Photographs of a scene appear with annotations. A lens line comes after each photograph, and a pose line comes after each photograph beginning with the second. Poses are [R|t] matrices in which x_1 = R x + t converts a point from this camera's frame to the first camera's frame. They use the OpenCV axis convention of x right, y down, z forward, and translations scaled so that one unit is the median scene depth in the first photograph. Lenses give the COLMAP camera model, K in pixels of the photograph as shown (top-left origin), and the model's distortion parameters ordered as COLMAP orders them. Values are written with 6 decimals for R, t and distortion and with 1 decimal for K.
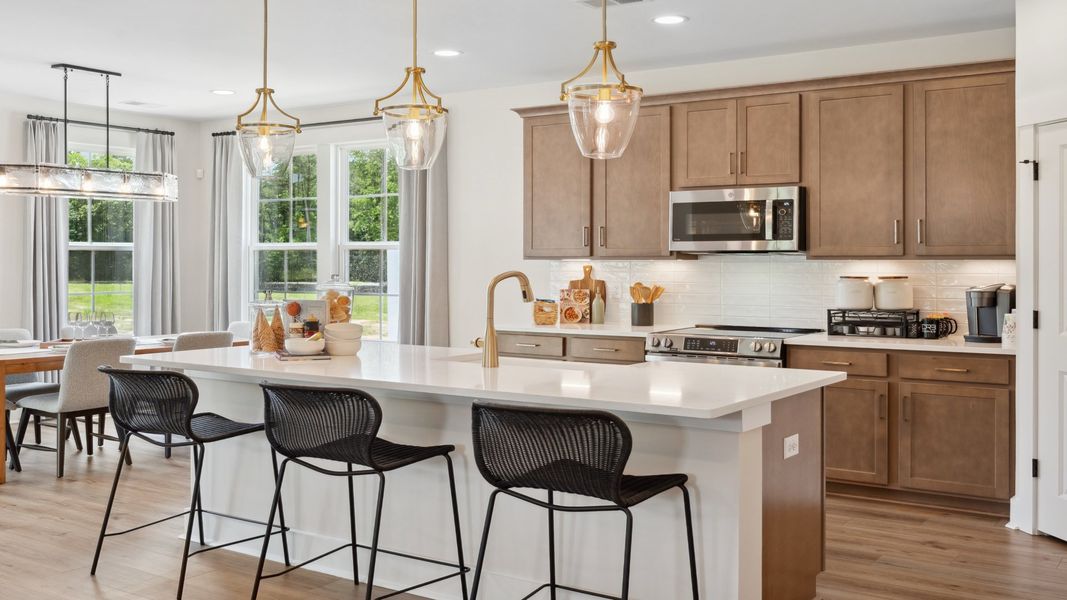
lens RADIAL K [[1029.9, 0, 533.6], [0, 1029.9, 294.0], [0, 0, 1]] dist [-0.003190, 0.000000]
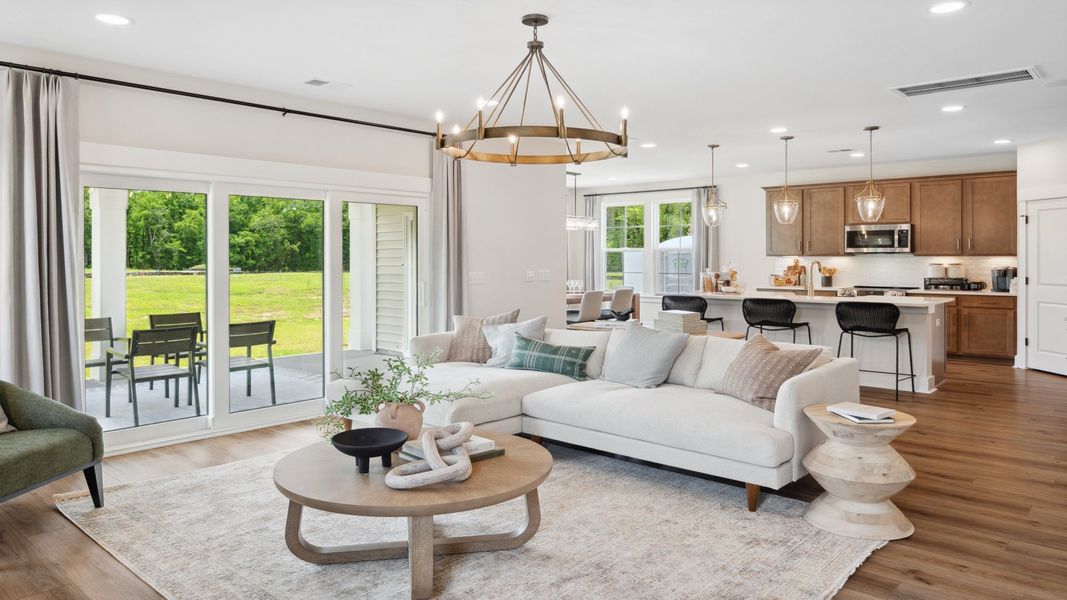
lens RADIAL K [[715.1, 0, 536.4], [0, 715.1, 276.5], [0, 0, 1]] dist [0.007789, 0.001982]
pose [[0.992337, 0.000675, -0.123555, -0.379105], [-0.001124, 0.999993, -0.003564, 0.018383], [0.123552, 0.003675, 0.992331, -0.693370]]
